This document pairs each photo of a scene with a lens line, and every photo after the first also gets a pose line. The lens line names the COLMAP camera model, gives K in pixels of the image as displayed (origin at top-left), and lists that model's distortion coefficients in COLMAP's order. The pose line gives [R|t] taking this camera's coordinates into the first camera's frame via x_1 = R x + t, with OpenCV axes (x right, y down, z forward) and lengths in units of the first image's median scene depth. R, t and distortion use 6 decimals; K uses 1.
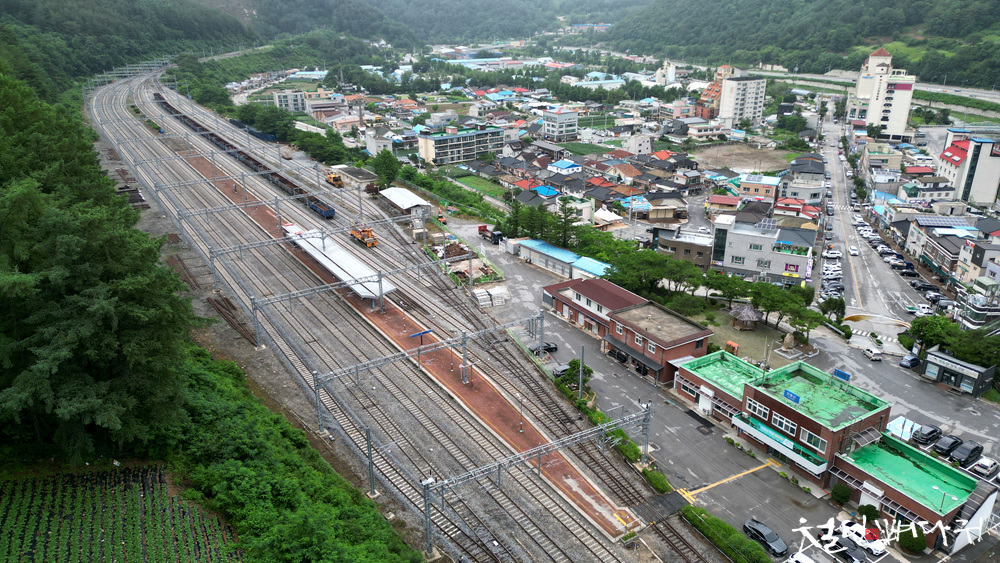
lens RADIAL K [[697.3, 0, 501.3], [0, 697.3, 280.4], [0, 0, 1]] dist [0.089415, -0.092149]
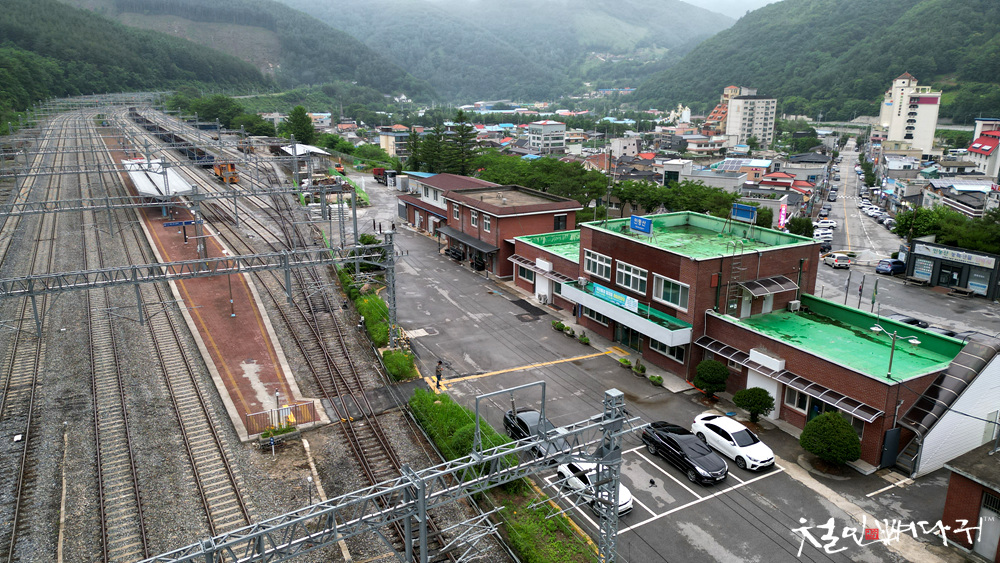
lens RADIAL K [[697.3, 0, 501.3], [0, 697.3, 280.4], [0, 0, 1]] dist [0.089415, -0.092149]
pose [[0.998399, 0.023354, -0.051519, 0.102637], [-0.028697, 0.994000, -0.105545, 0.084907], [0.048745, 0.106854, 0.993079, 0.137394]]
